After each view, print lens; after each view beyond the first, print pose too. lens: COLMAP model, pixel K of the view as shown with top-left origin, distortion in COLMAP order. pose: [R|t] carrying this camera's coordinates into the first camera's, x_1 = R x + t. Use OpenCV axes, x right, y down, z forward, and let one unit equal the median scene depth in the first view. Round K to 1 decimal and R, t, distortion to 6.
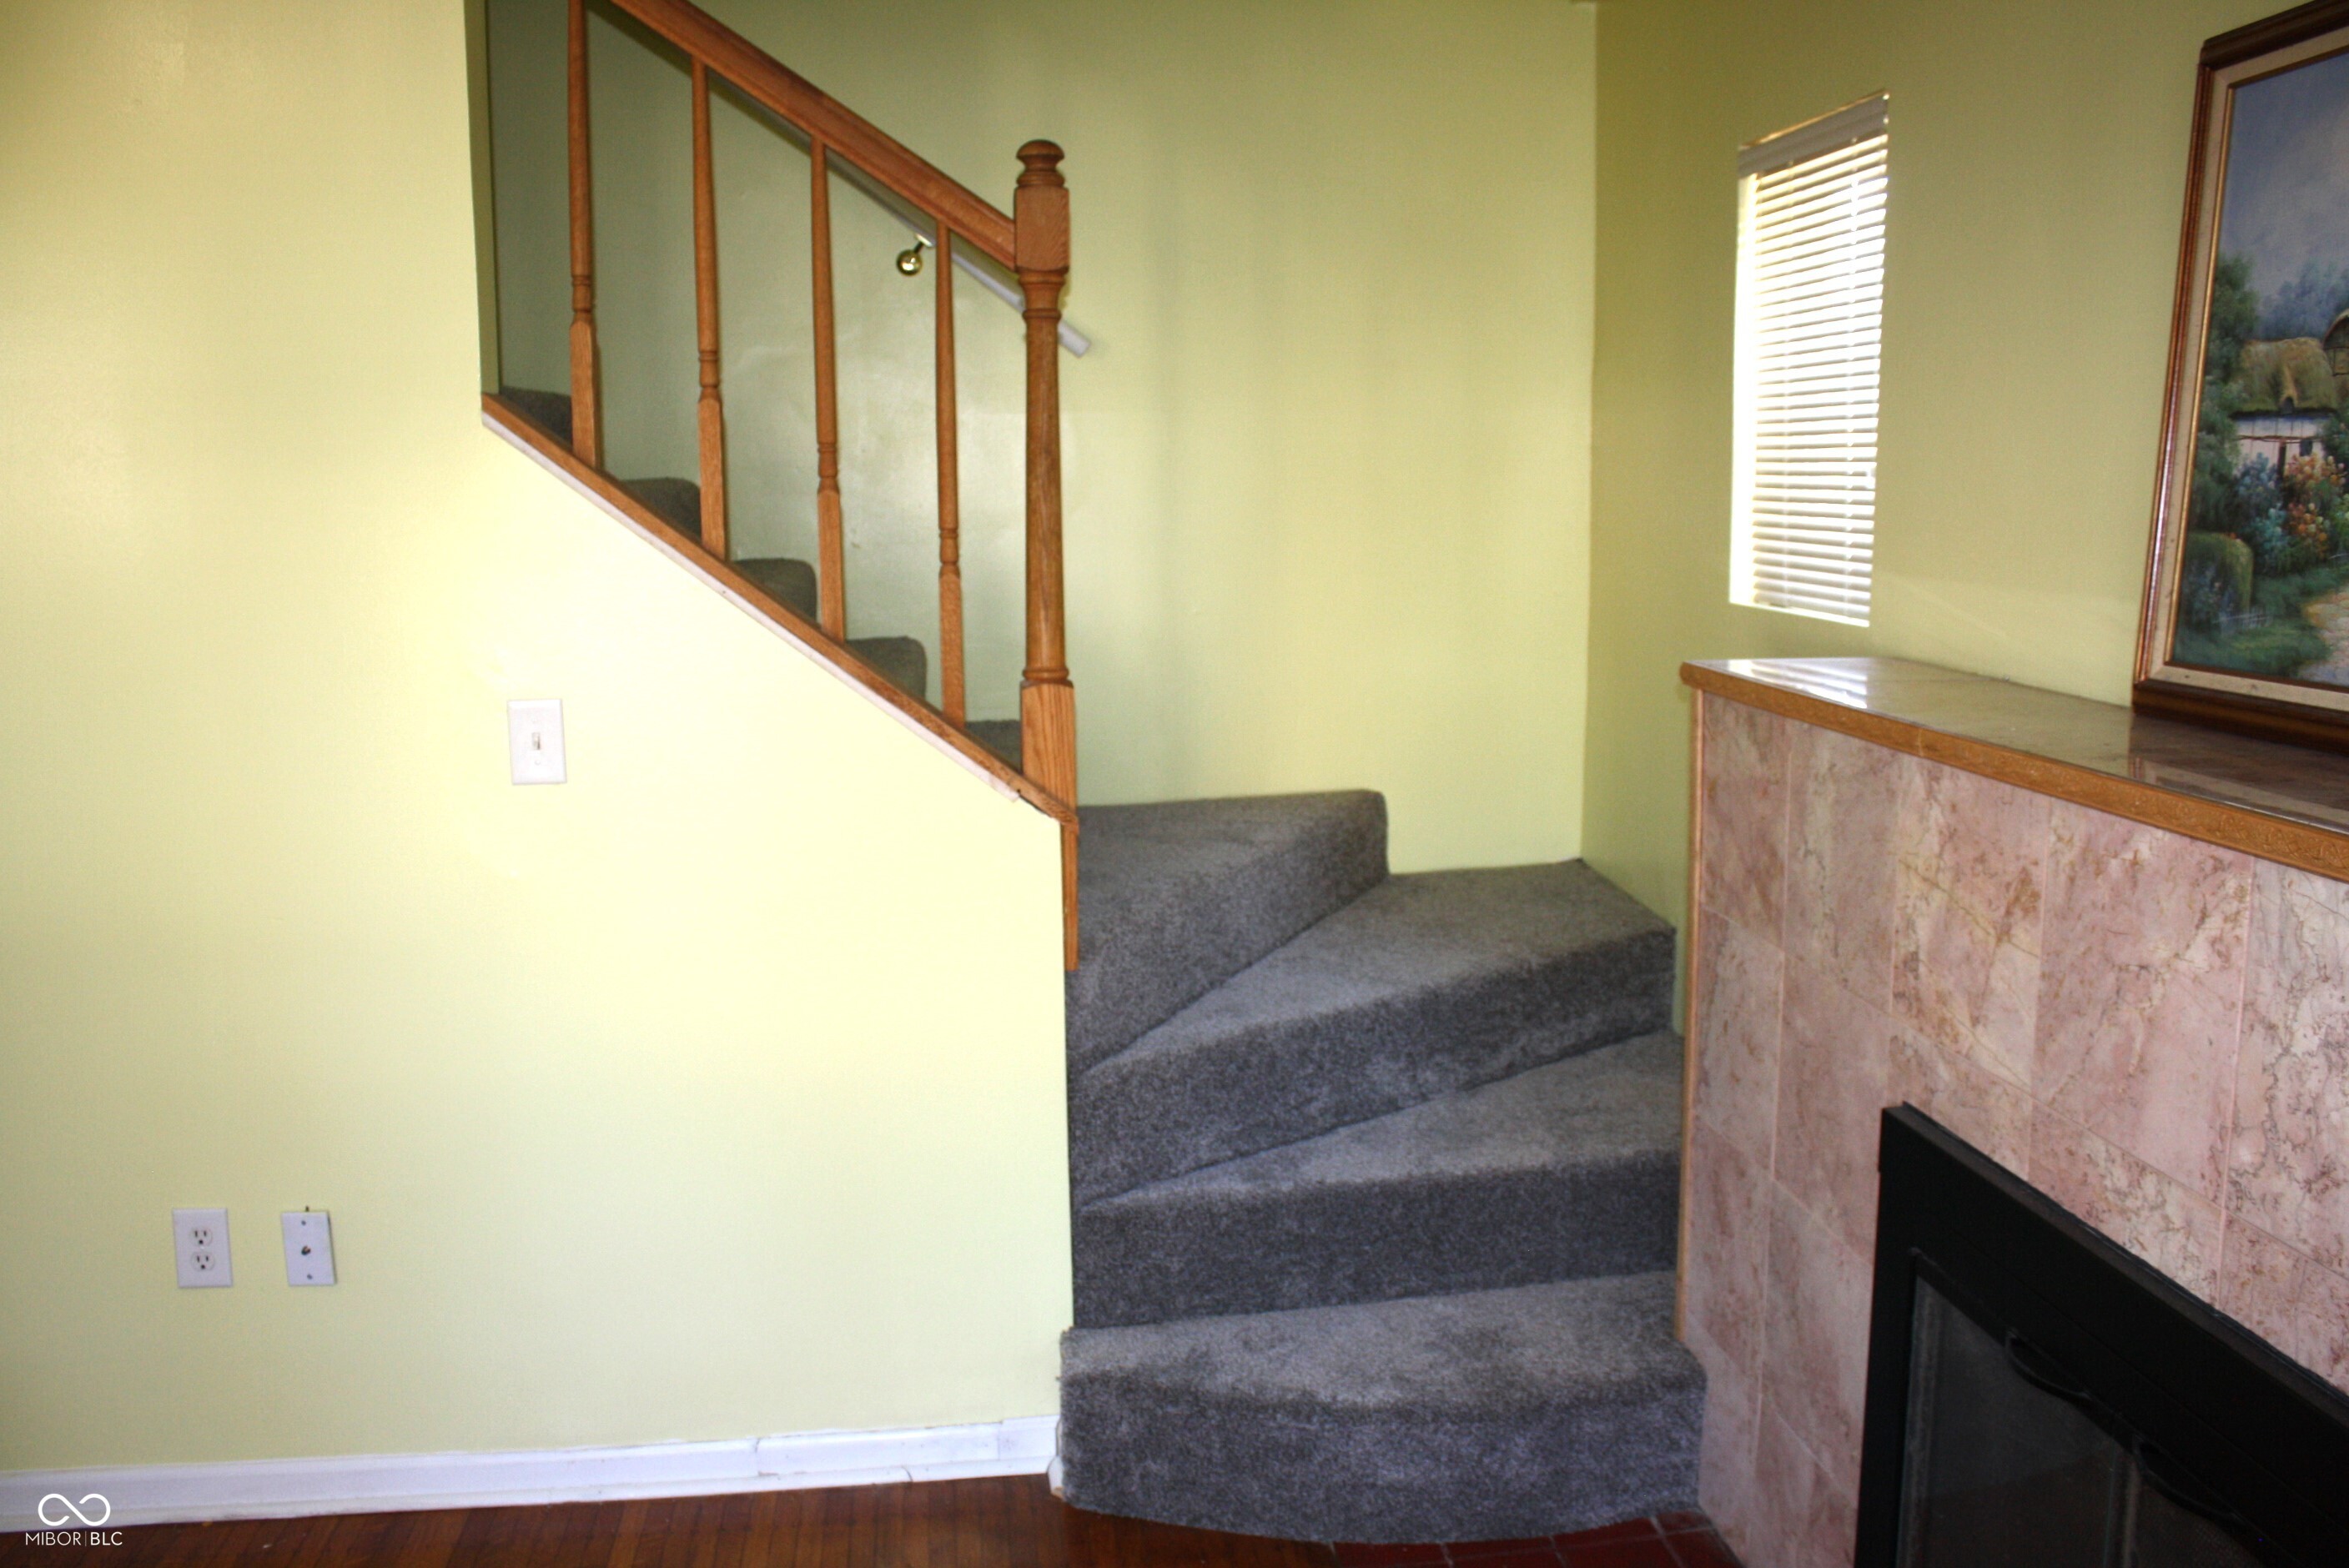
lens RADIAL K [[1971.0, 0, 1172.6], [0, 1971.0, 792.1], [0, 0, 1]] dist [-0.133538, 0.038710]
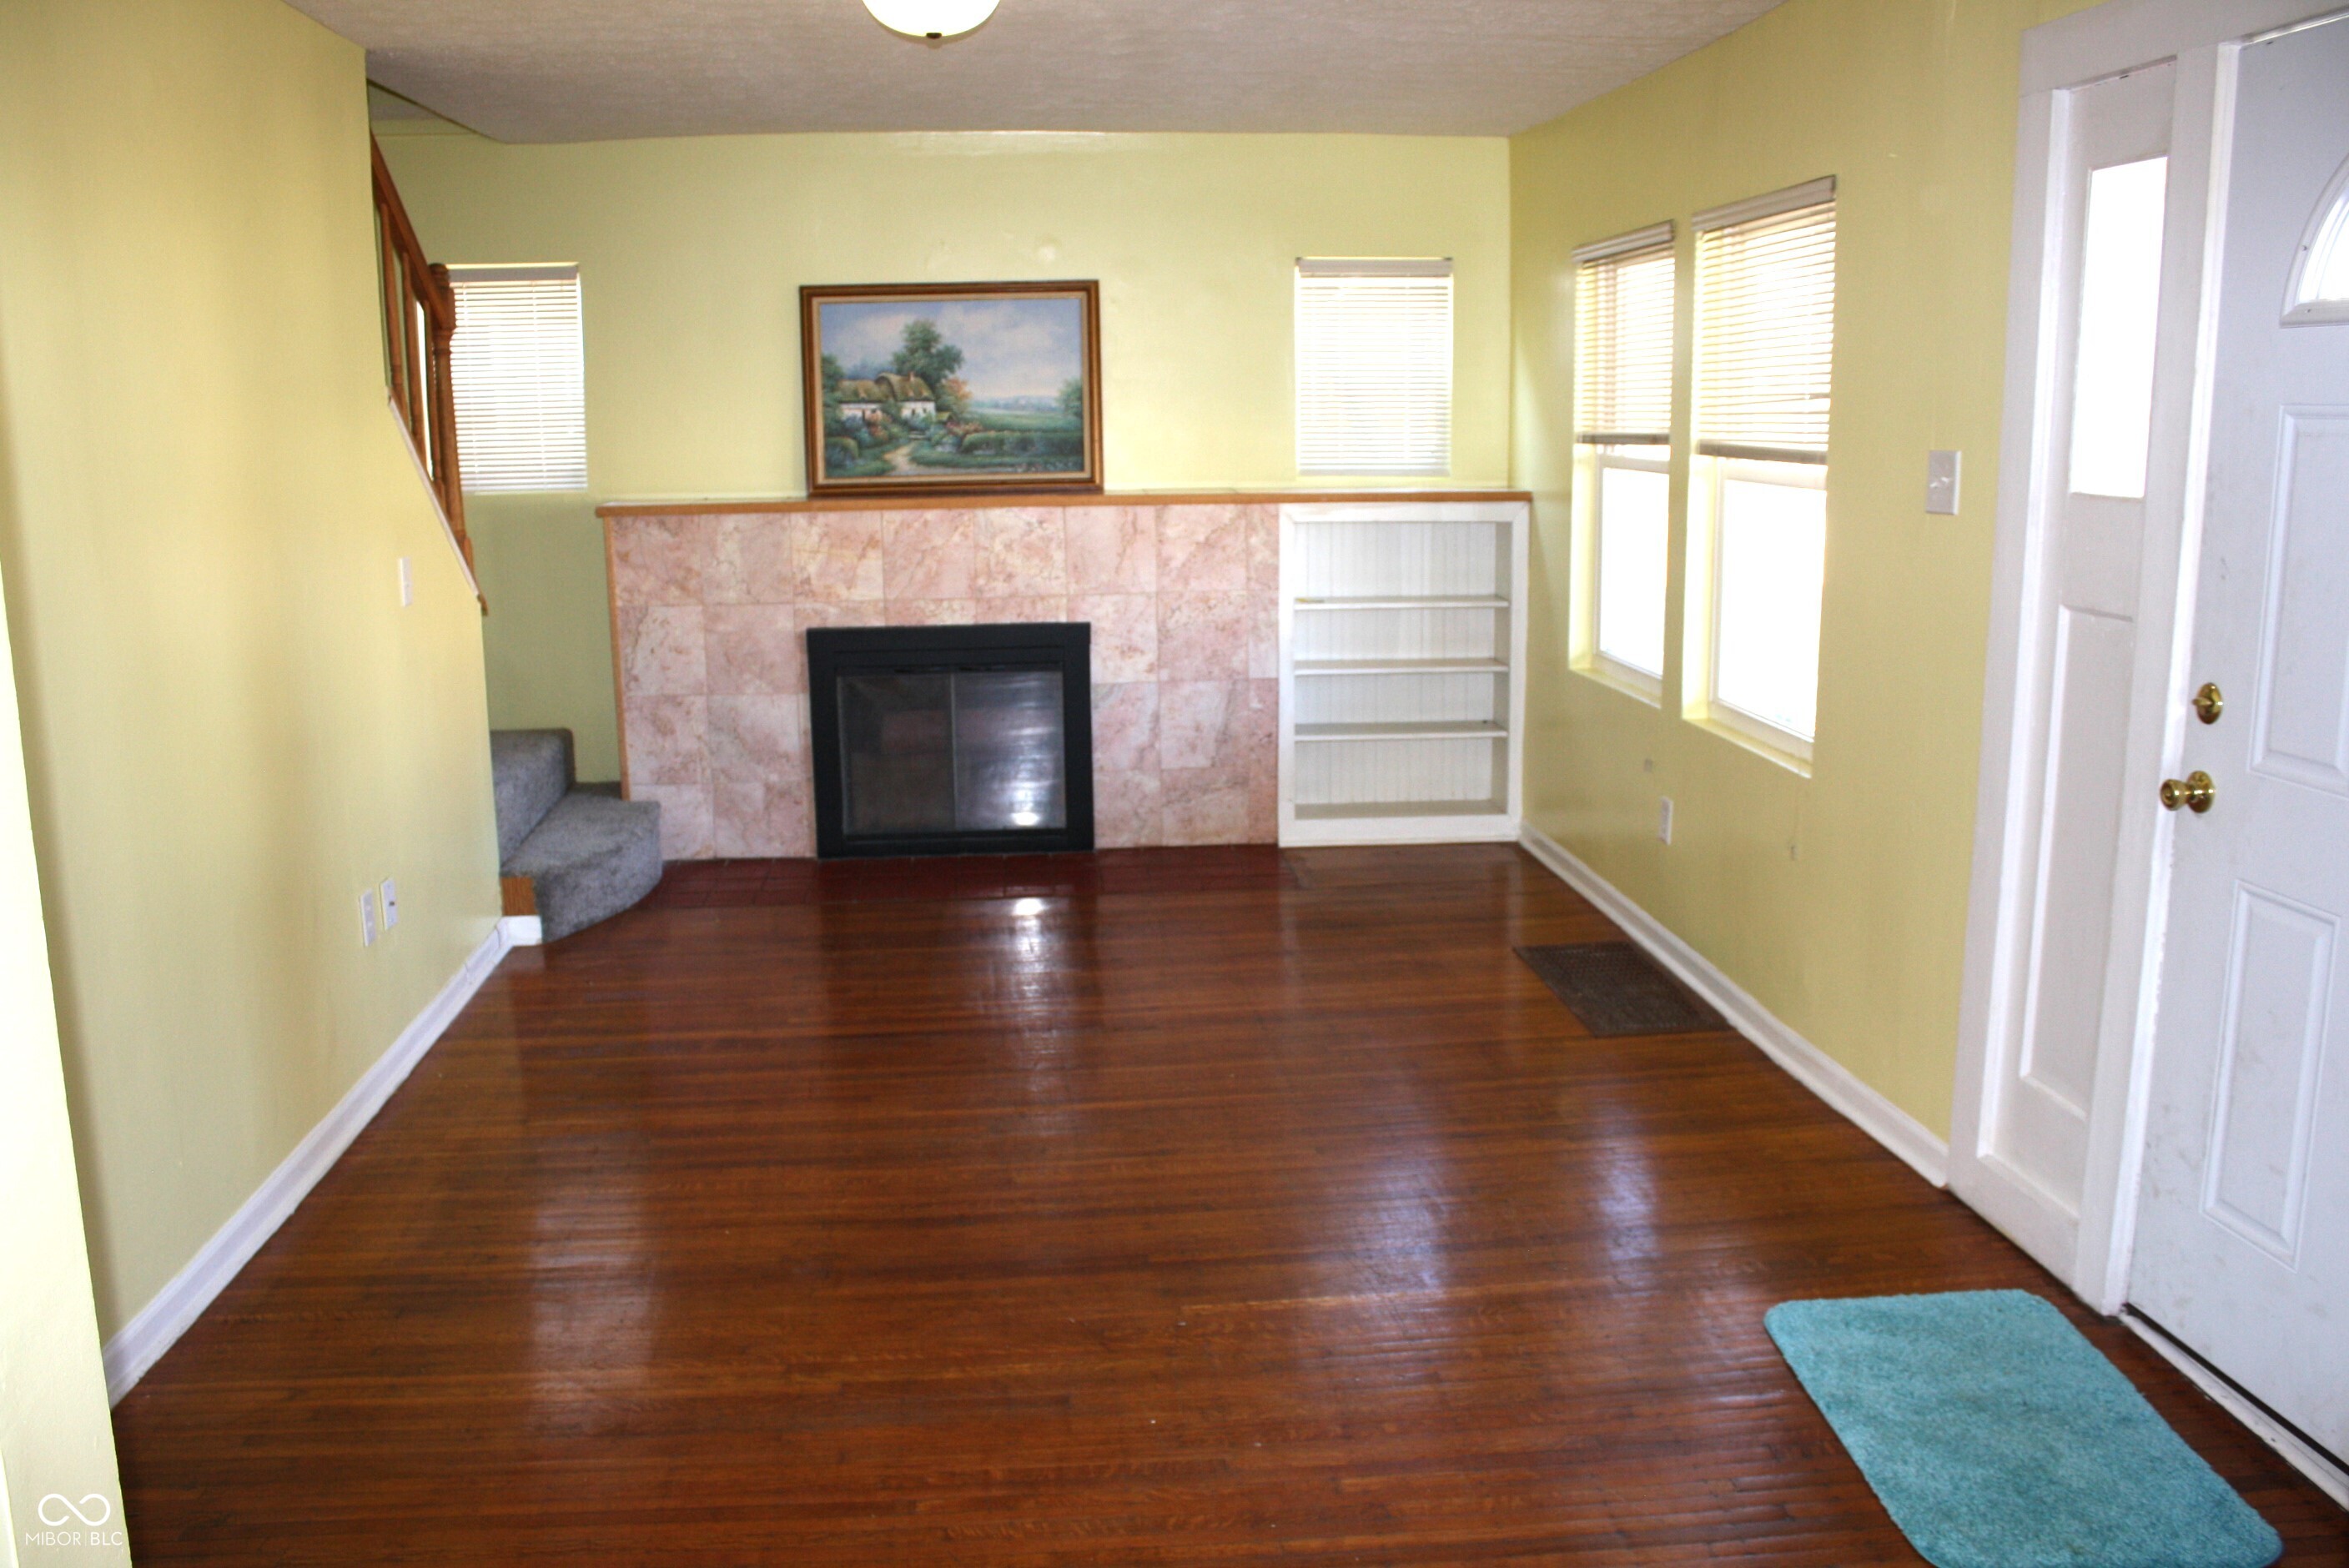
lens RADIAL K [[1971.0, 0, 1176.9], [0, 1971.0, 784.1], [0, 0, 1]] dist [-0.133538, 0.038710]
pose [[0.004090, -0.185689, 0.982600, -3.077242], [0.170123, 0.968414, 0.182300, -0.075084], [-0.985414, 0.166417, 0.035551, 0.408323]]
